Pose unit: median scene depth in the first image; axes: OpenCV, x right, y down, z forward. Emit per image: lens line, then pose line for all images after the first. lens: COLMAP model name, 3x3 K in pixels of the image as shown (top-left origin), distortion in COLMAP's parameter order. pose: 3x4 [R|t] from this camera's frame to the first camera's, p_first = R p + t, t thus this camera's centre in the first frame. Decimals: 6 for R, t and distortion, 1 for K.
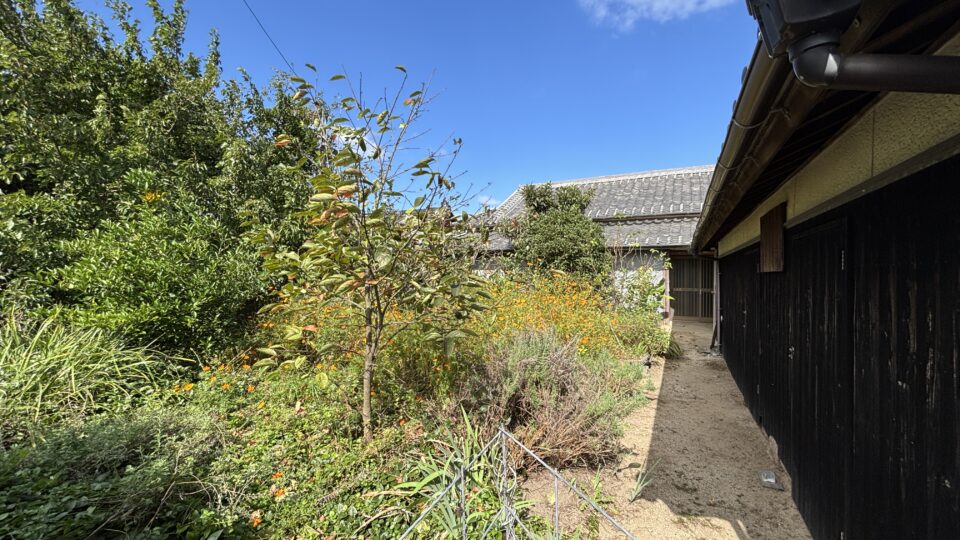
lens RADIAL K [[389.0, 0, 476.1], [0, 389.0, 268.4], [0, 0, 1]] dist [0.002994, 0.000122]
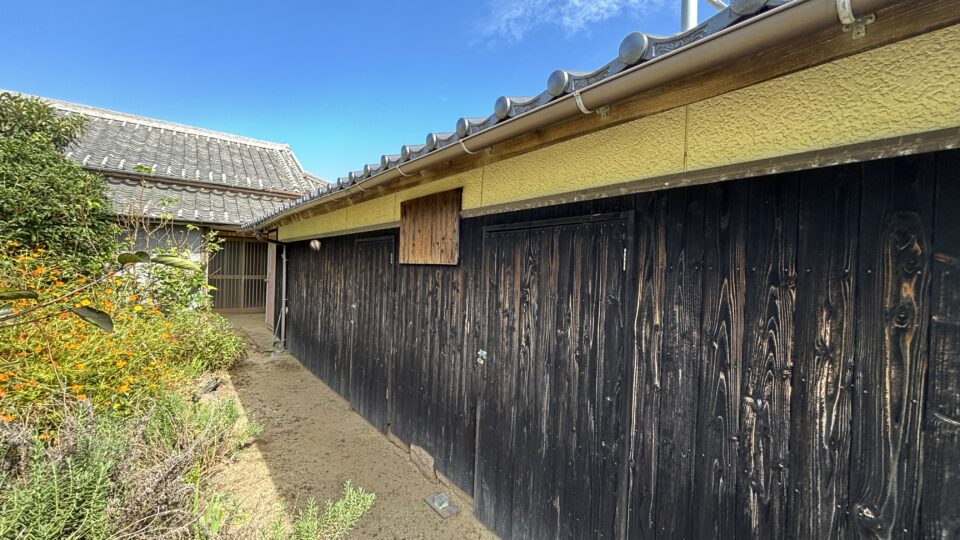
lens RADIAL K [[389.0, 0, 476.1], [0, 389.0, 268.4], [0, 0, 1]] dist [0.002994, 0.000122]
pose [[0.416714, 0.001954, 0.909035, -0.002234], [-0.041411, 0.999000, 0.016836, -0.000799], [-0.908094, -0.044660, 0.416379, 0.179163]]
